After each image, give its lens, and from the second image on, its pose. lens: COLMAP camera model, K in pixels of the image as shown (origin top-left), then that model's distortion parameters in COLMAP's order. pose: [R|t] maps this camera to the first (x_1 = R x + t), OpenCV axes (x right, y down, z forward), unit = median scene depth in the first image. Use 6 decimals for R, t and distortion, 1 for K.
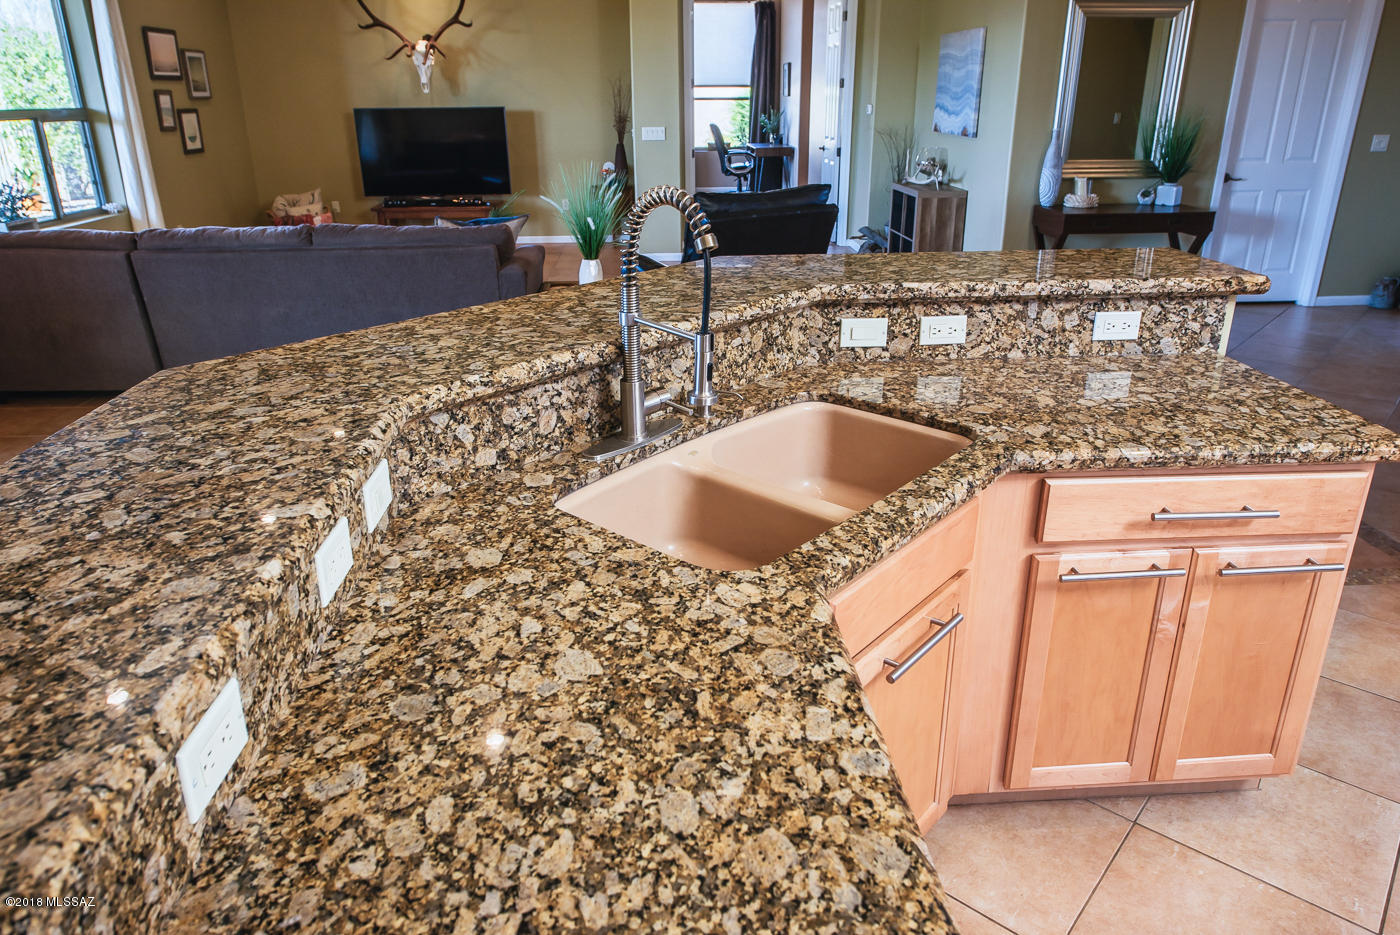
lens RADIAL K [[928.9, 0, 699.8], [0, 928.9, 449.9], [0, 0, 1]] dist [0.000808, -0.003581]
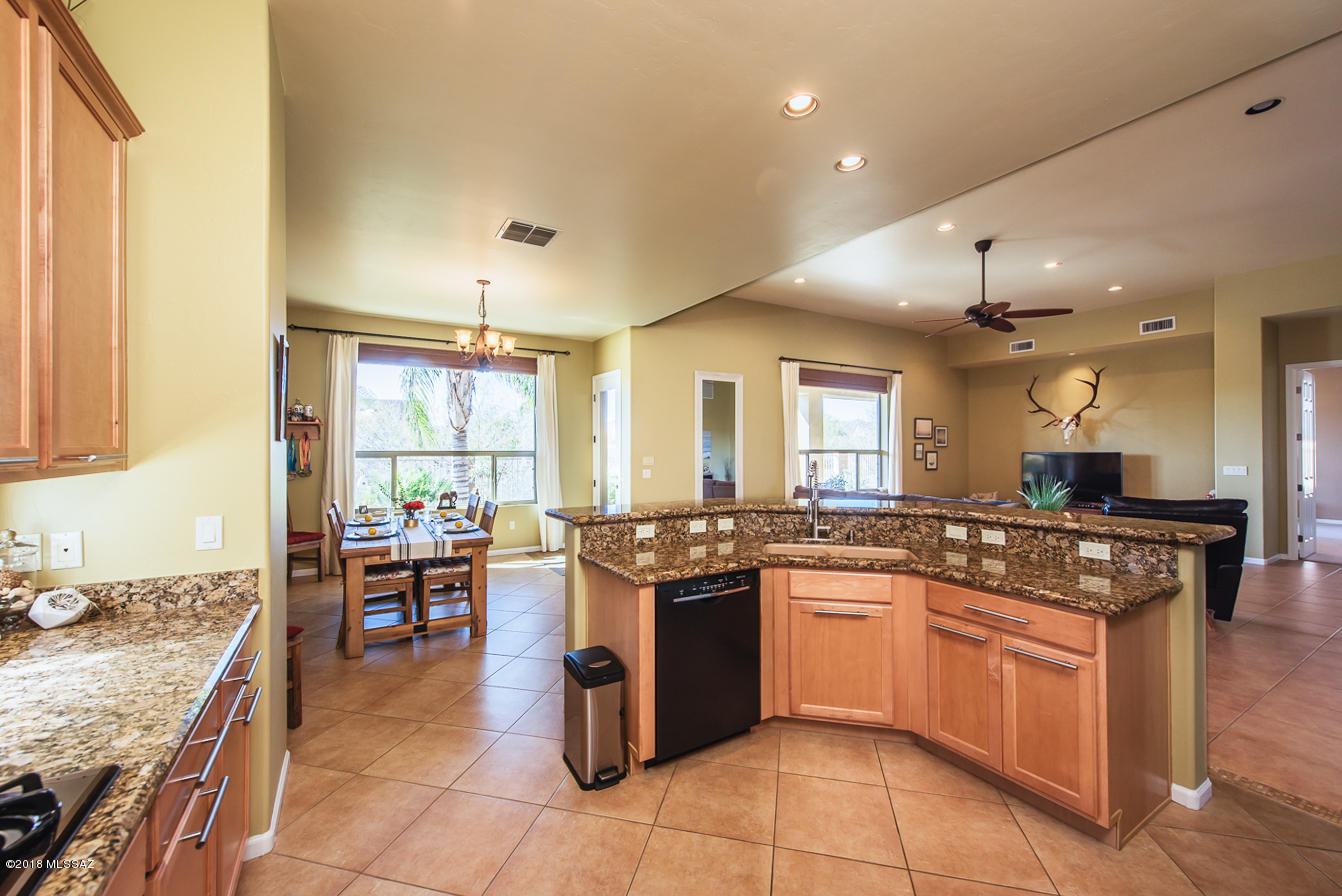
lens RADIAL K [[529.8, 0, 663.3], [0, 529.8, 443.2], [0, 0, 1]] dist [-0.001938, -0.000699]
pose [[0.451414, -0.005713, -0.892296, 1.001098], [-0.322697, 0.931253, -0.169215, 0.121516], [0.831920, 0.364328, 0.418538, -0.227999]]
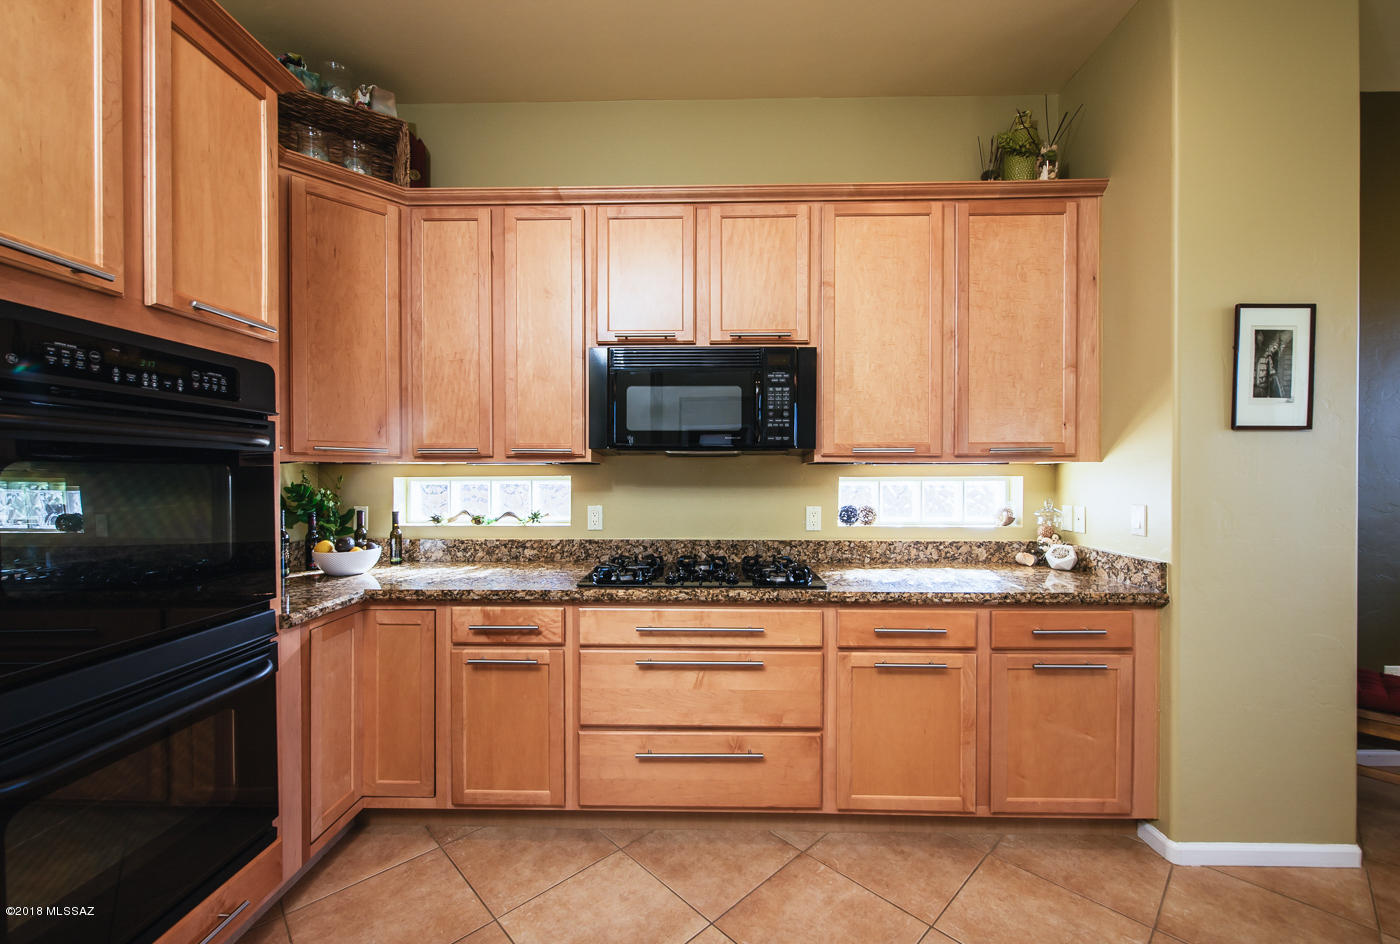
lens RADIAL K [[562.5, 0, 699.6], [0, 562.5, 480.7], [0, 0, 1]] dist [-0.002052, -0.000120]
pose [[-0.996020, 0.003073, 0.089072, 0.597325], [0.035867, 0.928724, 0.369034, -0.085174], [-0.081589, 0.370760, -0.925138, 0.461342]]
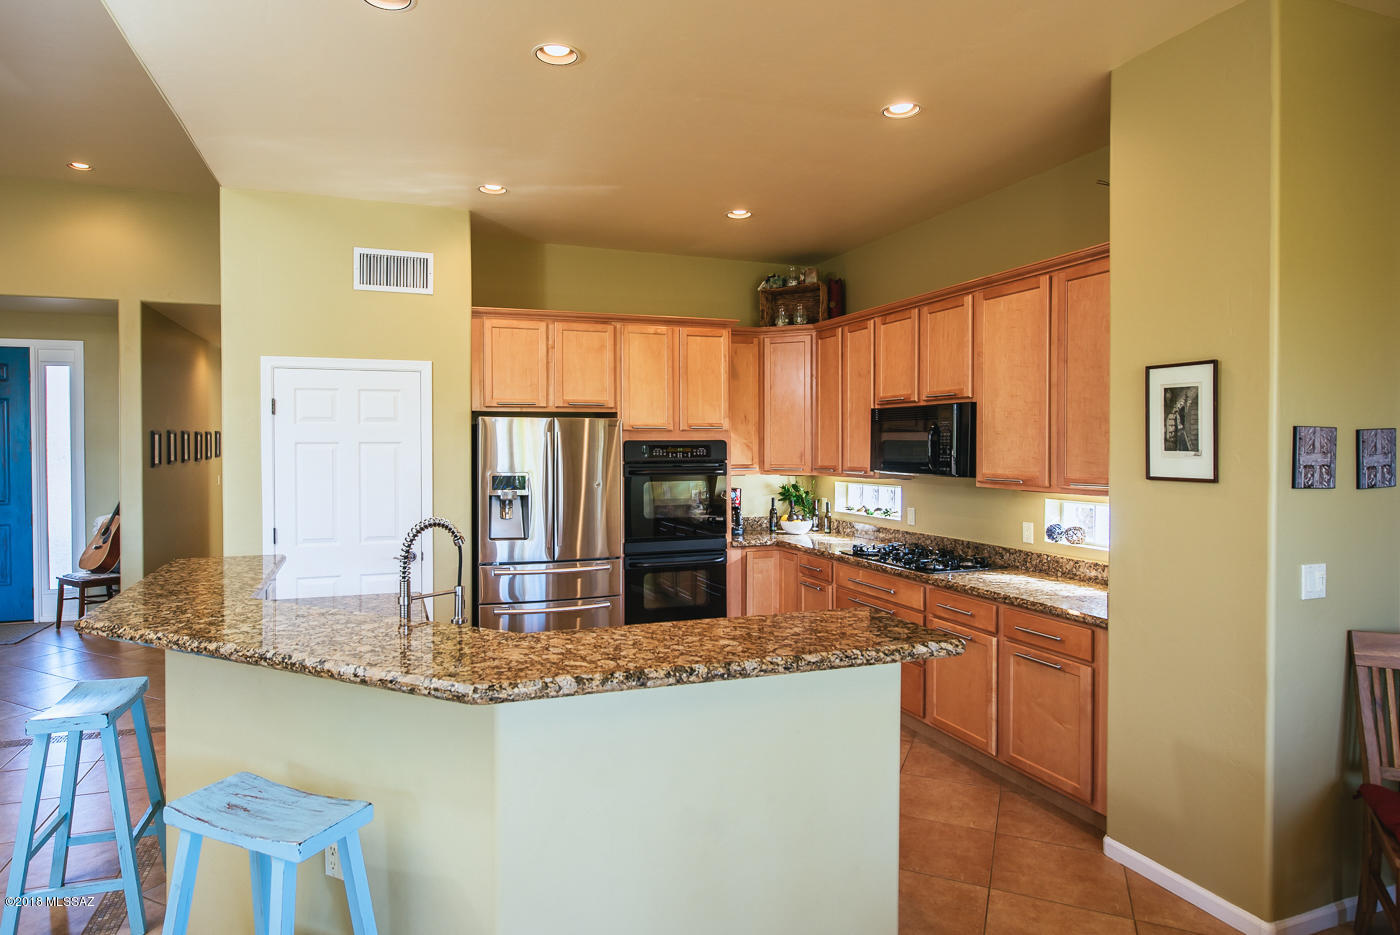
lens RADIAL K [[789.1, 0, 660.0], [0, 789.1, 455.5], [0, 0, 1]] dist [-0.001581, 0.000313]
pose [[-0.269509, -0.009467, 0.962951, -1.128687], [0.350581, 0.930369, 0.107267, -0.271323], [-0.896916, 0.366502, -0.247424, 0.611794]]
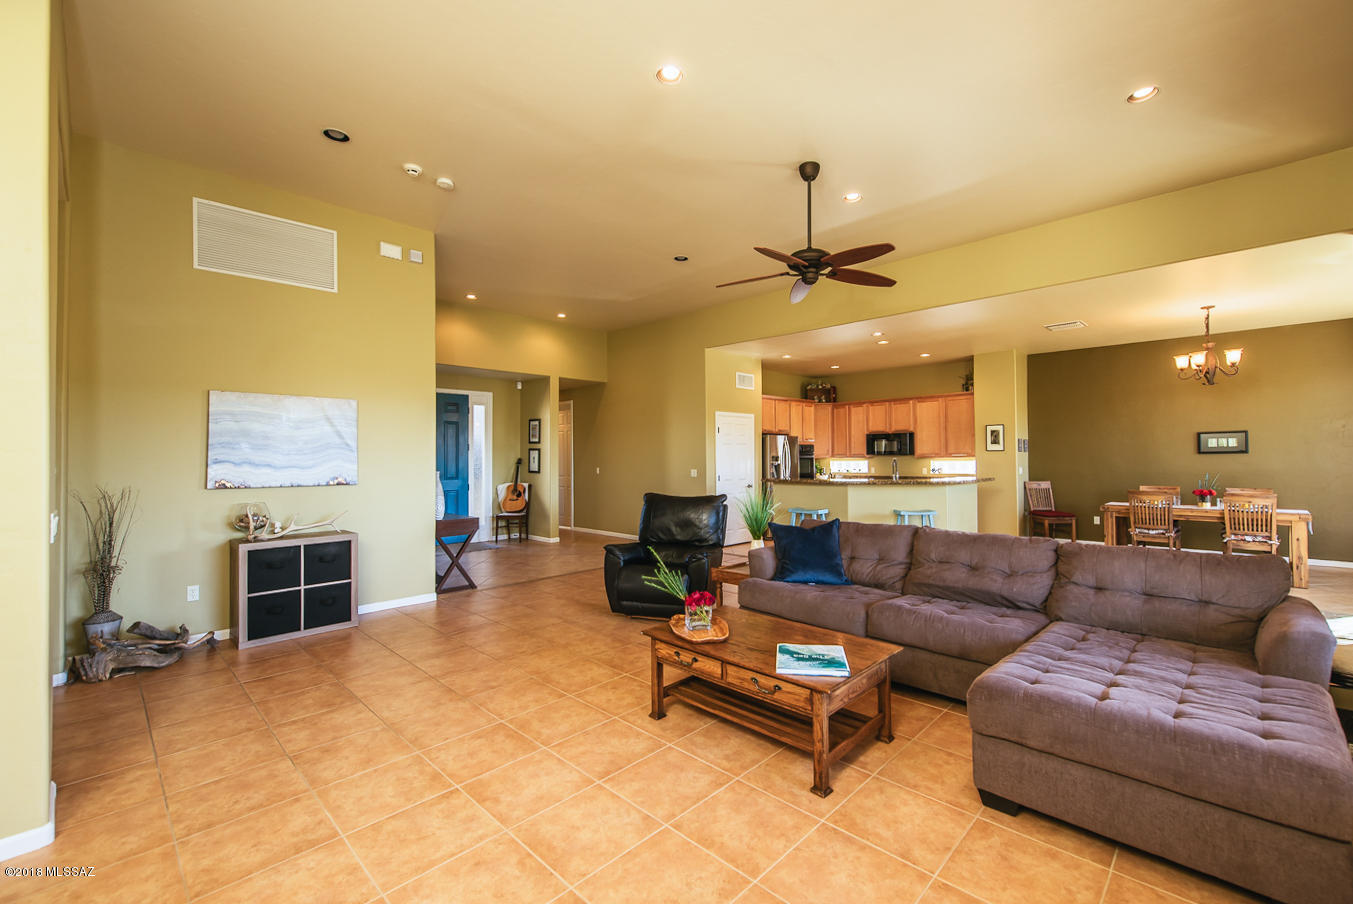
lens RADIAL K [[555.6, 0, 693.3], [0, 555.6, 448.9], [0, 0, 1]] dist [0.000117, -0.000120]
pose [[-0.669000, 0.019358, 0.743011, -1.649049], [0.277518, 0.933870, 0.225544, -1.300029], [-0.689509, 0.357088, -0.630131, 3.513017]]
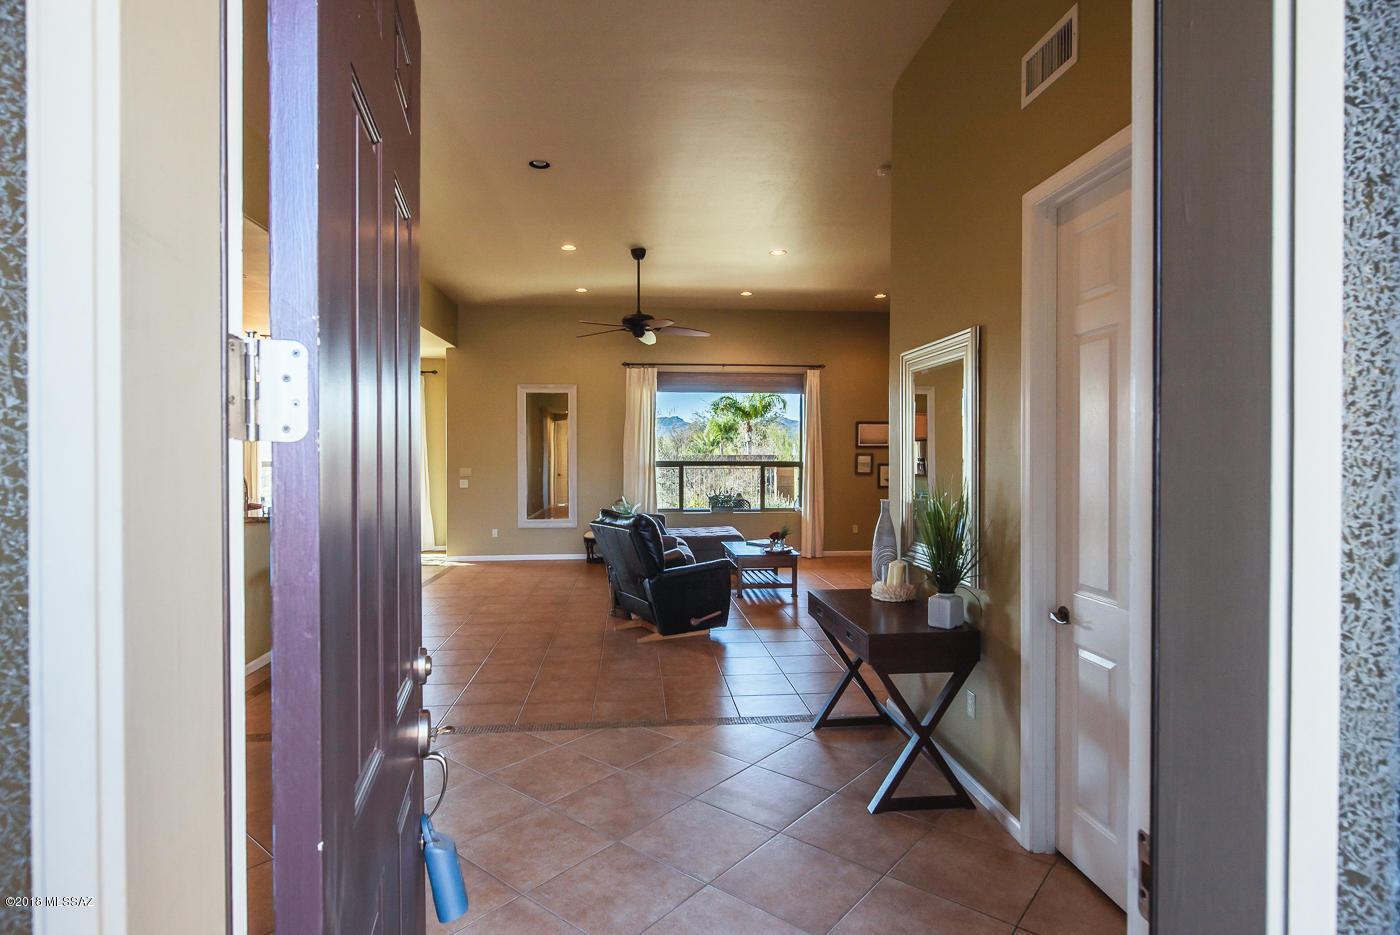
lens RADIAL K [[724.6, 0, 700.0], [0, 724.6, 467.5], [0, 0, 1]] dist [-0.002627, -0.000029]
pose [[0.029045, 0.021792, -0.999341, 2.778413], [-0.360792, 0.932594, 0.009850, -0.868246], [0.932194, 0.360268, 0.034950, 2.210302]]
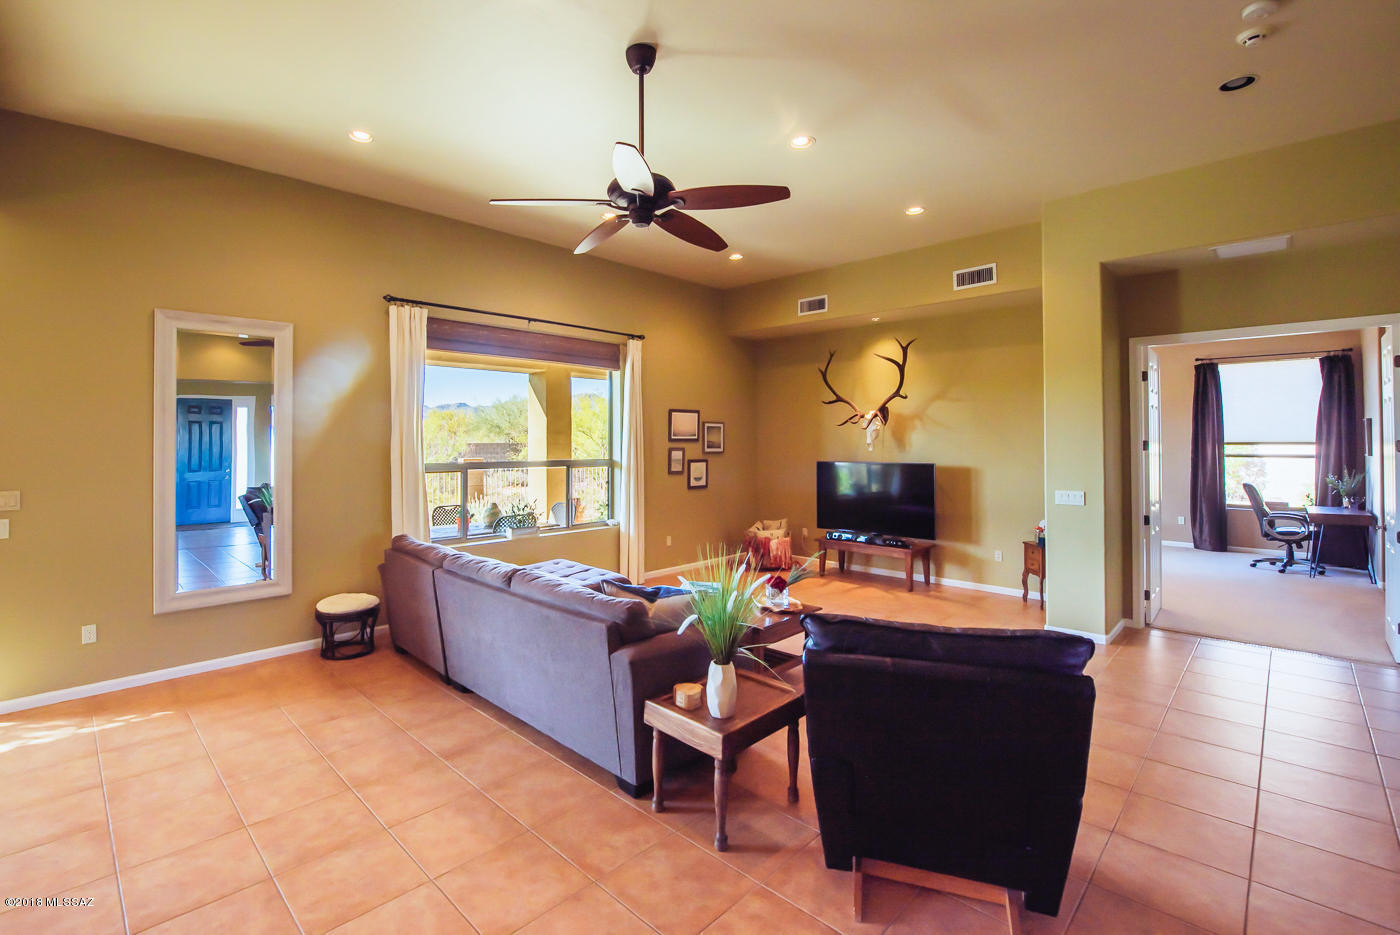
lens RADIAL K [[629.1, 0, 655.1], [0, 629.1, 428.5], [0, 0, 1]] dist [-0.016528, -0.000150]
pose [[0.648147, -0.011917, -0.761422, 0.566526], [-0.275651, 0.928401, -0.249173, -0.517363], [0.709874, 0.371388, 0.598456, 1.198632]]
